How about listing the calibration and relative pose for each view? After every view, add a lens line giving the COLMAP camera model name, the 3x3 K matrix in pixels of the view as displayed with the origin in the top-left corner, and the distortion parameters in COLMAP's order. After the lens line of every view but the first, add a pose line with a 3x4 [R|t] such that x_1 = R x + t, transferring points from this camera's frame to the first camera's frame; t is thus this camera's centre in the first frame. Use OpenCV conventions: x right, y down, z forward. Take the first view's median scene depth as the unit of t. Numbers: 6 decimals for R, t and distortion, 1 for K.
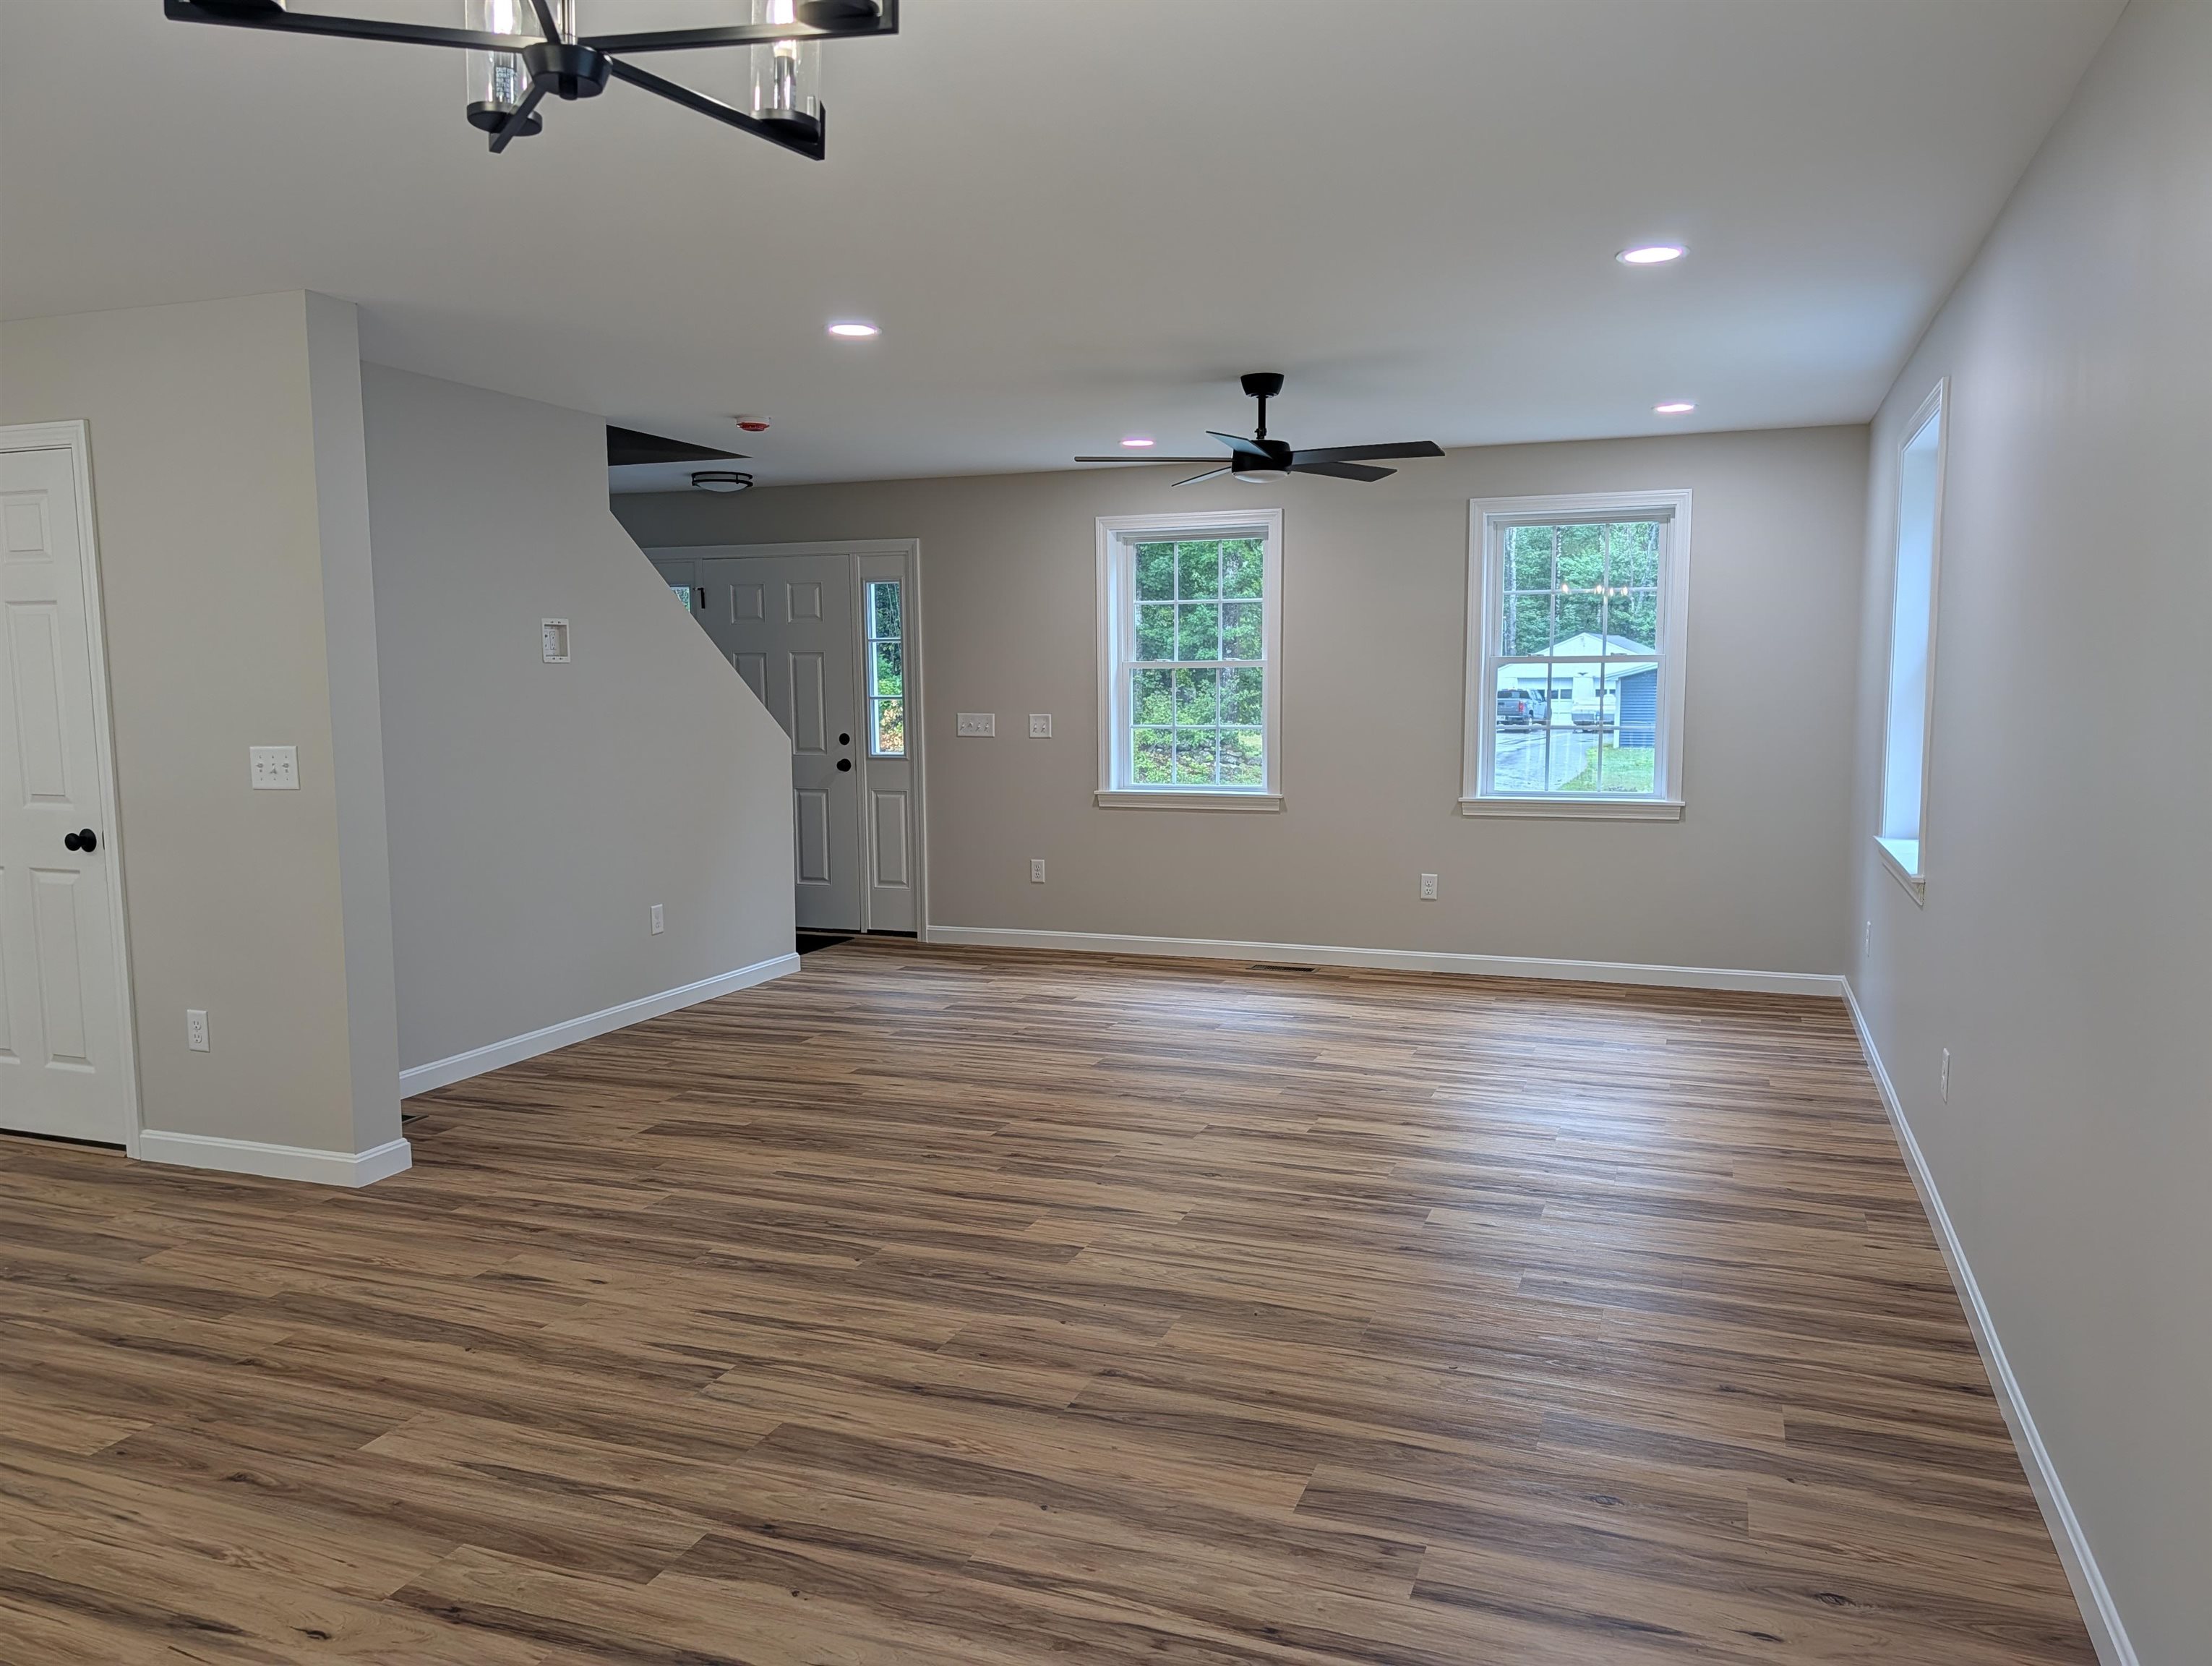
lens RADIAL K [[1590.9, 0, 1116.4], [0, 1590.9, 853.2], [0, 0, 1]] dist [0.036808, -0.033110]
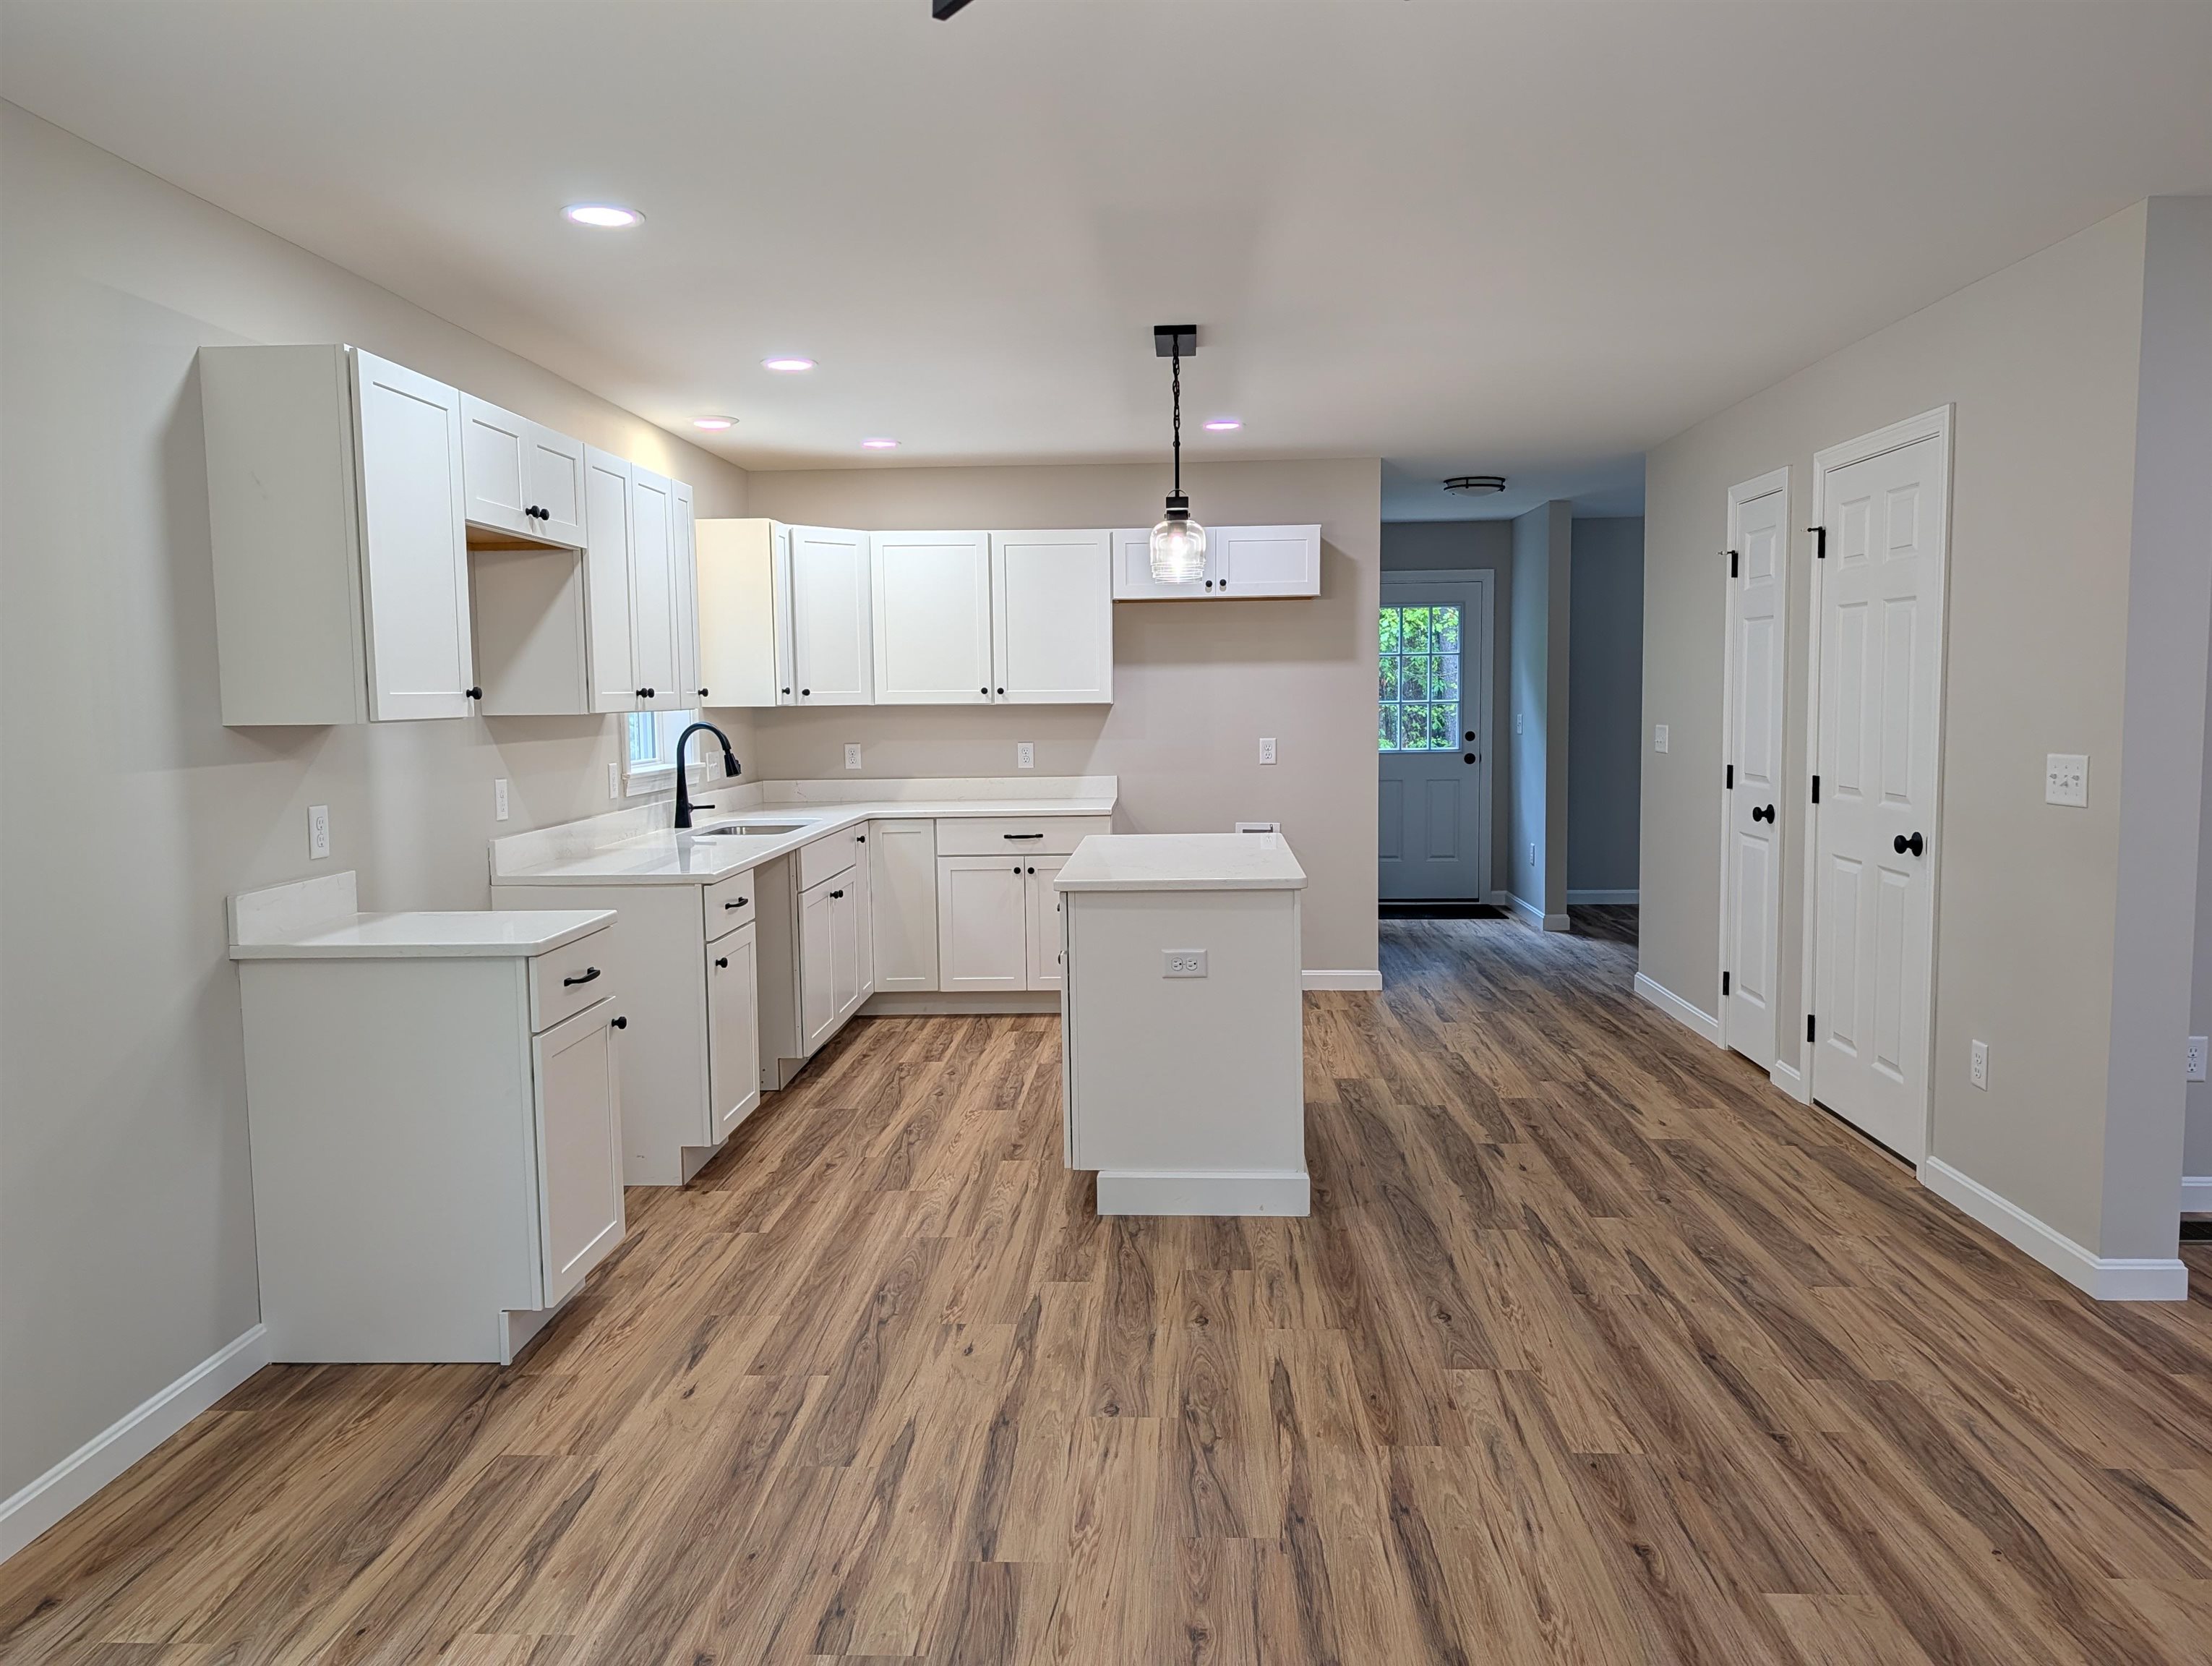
lens RADIAL K [[1590.9, 0, 1119.5], [0, 1590.9, 823.2], [0, 0, 1]] dist [0.036808, -0.033110]
pose [[0.312192, 0.084238, -0.946277, 0.153809], [-0.095926, 0.993766, 0.056817, -0.037931], [0.945164, 0.073035, 0.318326, 0.318451]]
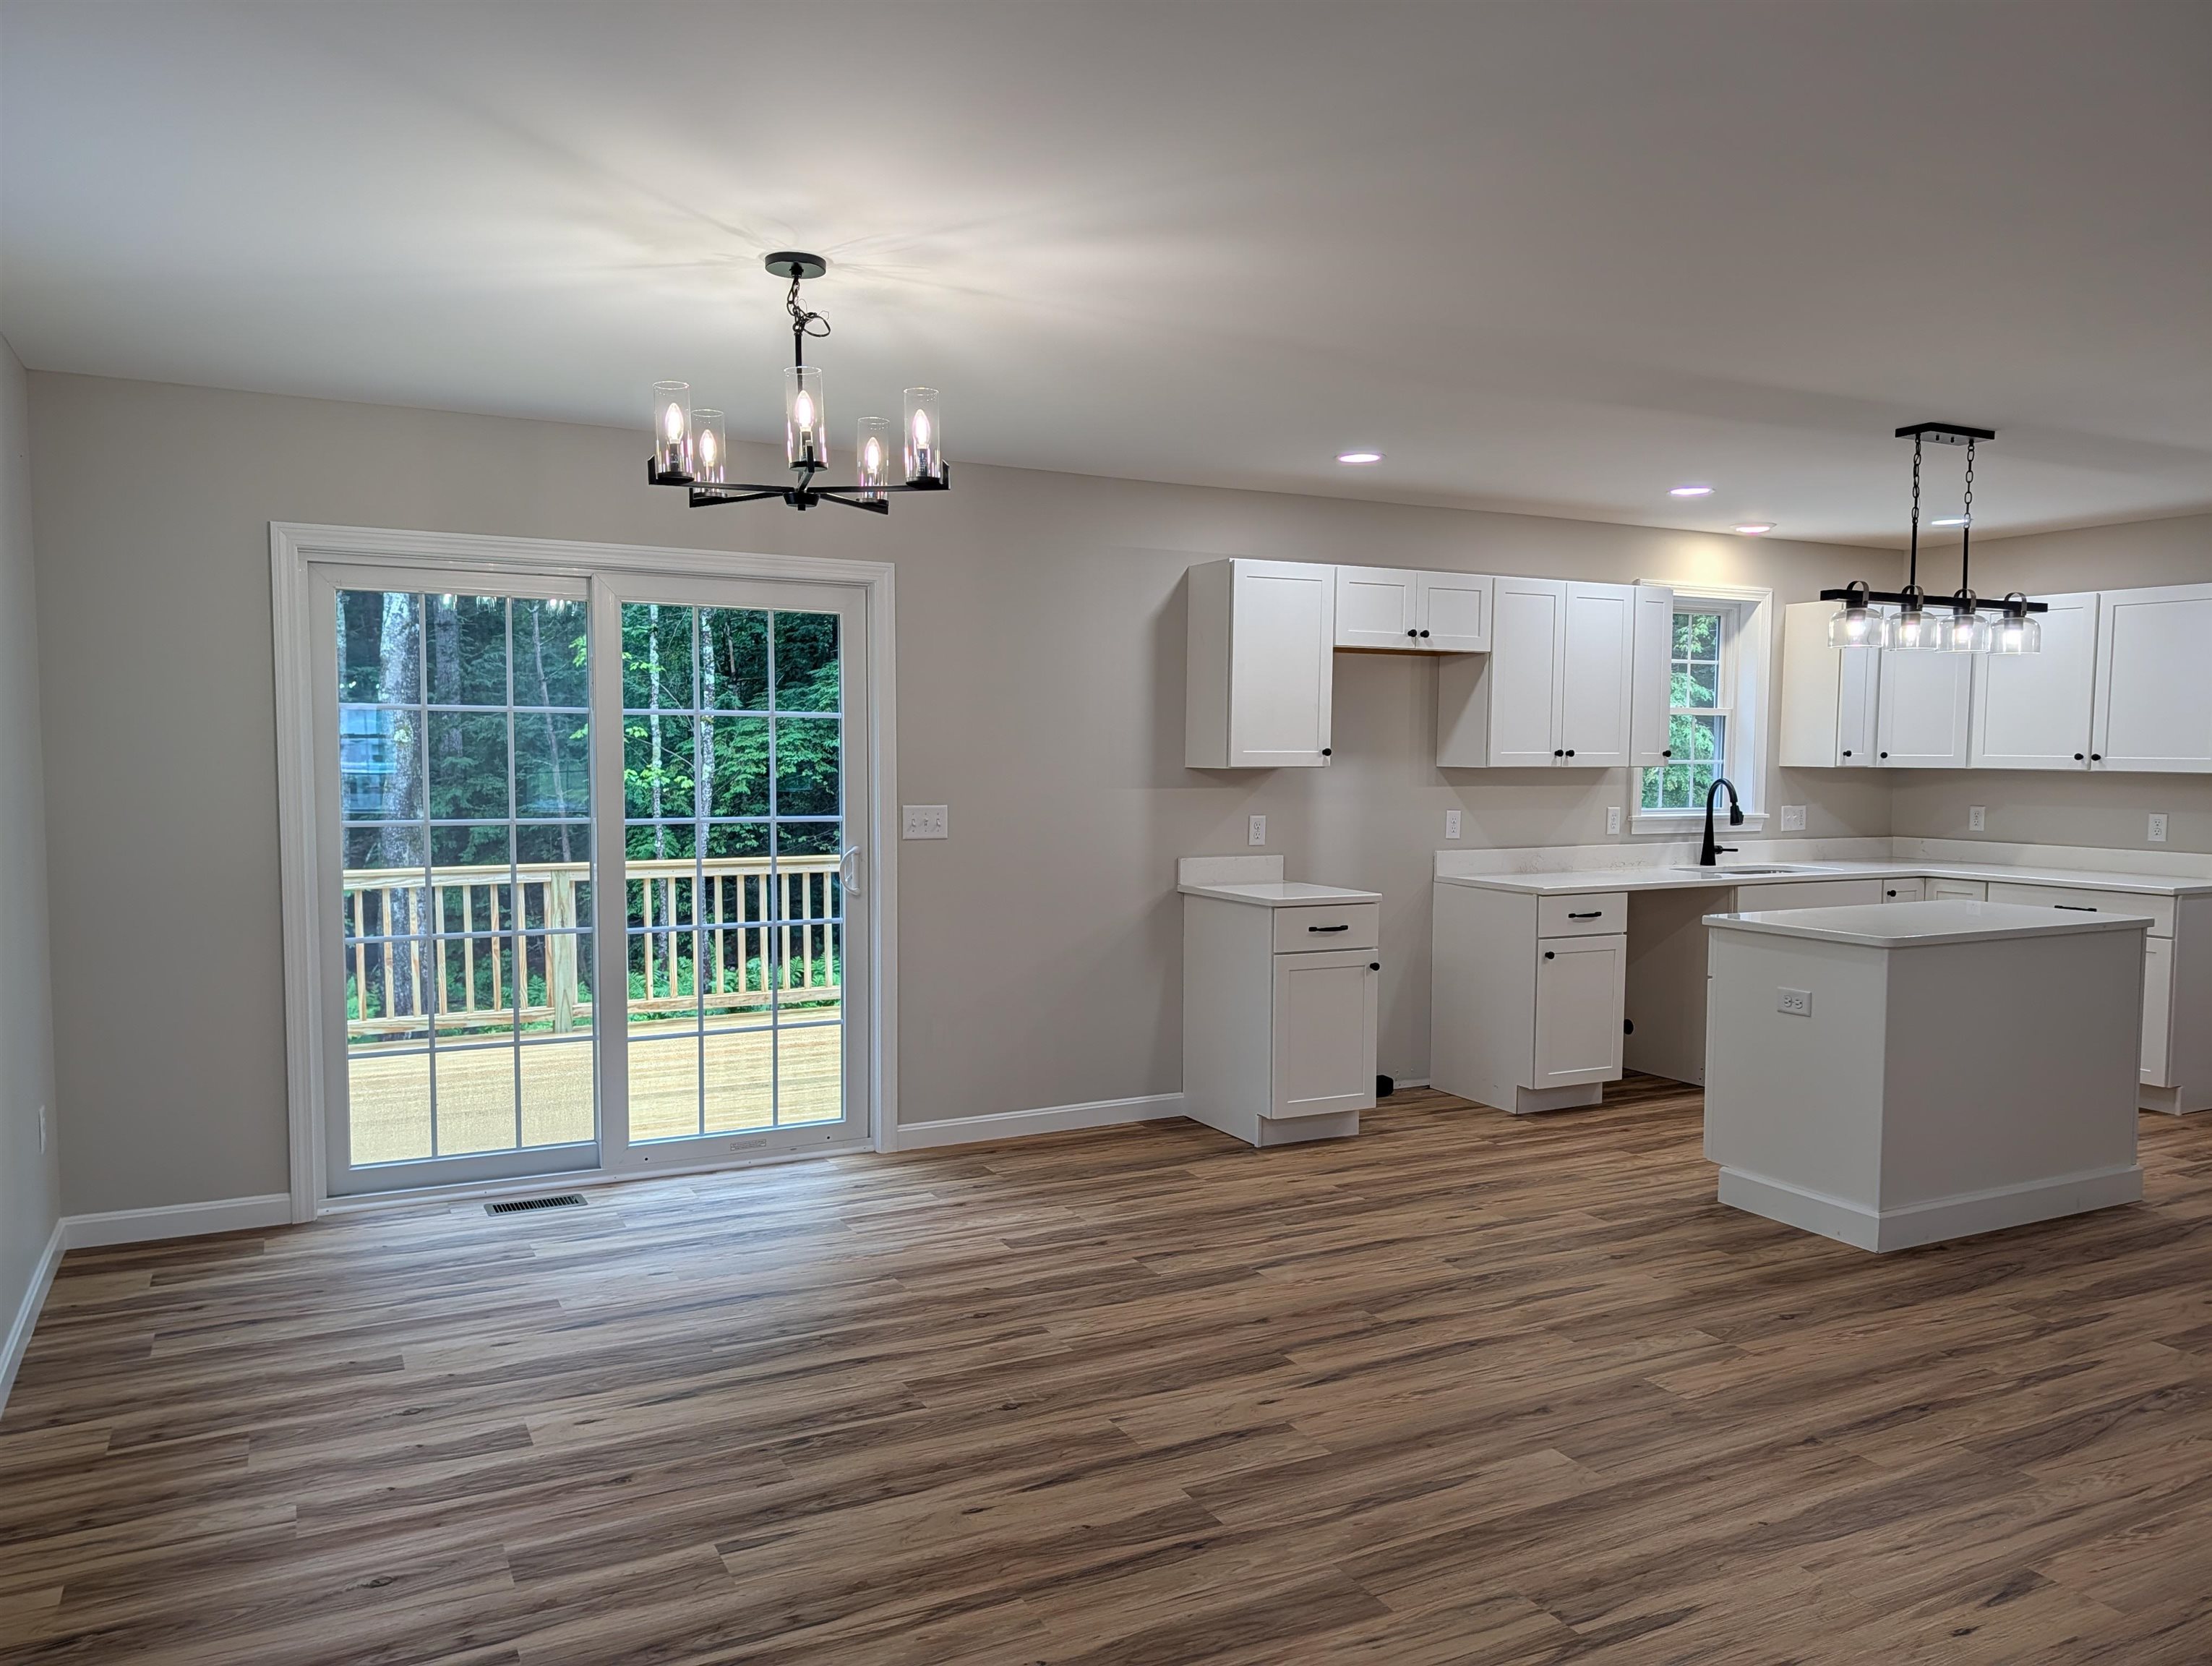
lens RADIAL K [[1590.9, 0, 1066.5], [0, 1590.9, 851.8], [0, 0, 1]] dist [0.036808, -0.033110]
pose [[-0.682179, 0.052210, -0.729319, 0.454467], [-0.081718, 0.985755, 0.147003, -0.143593], [0.726604, 0.159881, -0.668195, 1.190963]]
